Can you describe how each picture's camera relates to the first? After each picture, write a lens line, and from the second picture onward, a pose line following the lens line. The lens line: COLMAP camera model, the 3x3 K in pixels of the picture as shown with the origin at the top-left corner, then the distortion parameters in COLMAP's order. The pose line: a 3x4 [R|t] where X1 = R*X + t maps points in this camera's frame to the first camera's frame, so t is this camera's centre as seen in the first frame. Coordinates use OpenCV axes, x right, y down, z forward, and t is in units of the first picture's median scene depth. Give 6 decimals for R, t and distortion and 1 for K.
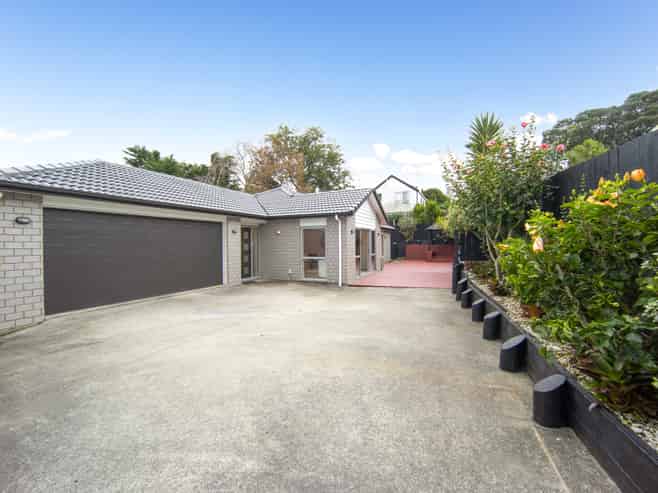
lens RADIAL K [[291.0, 0, 329.0], [0, 291.0, 246.5], [0, 0, 1]] dist [-0.022641, 0.000093]
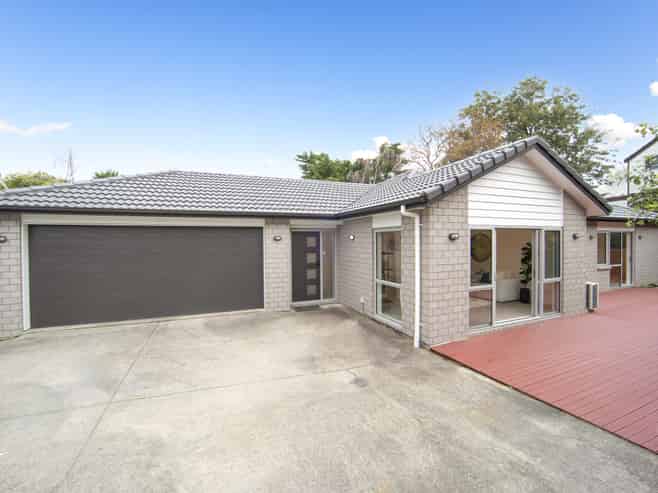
lens RADIAL K [[291.0, 0, 329.0], [0, 291.0, 246.5], [0, 0, 1]] dist [-0.022641, 0.000093]
pose [[0.733374, 0.017849, -0.679591, 0.231886], [-0.005368, 0.999776, 0.020465, -0.040004], [0.679804, -0.011361, 0.733306, 0.462754]]
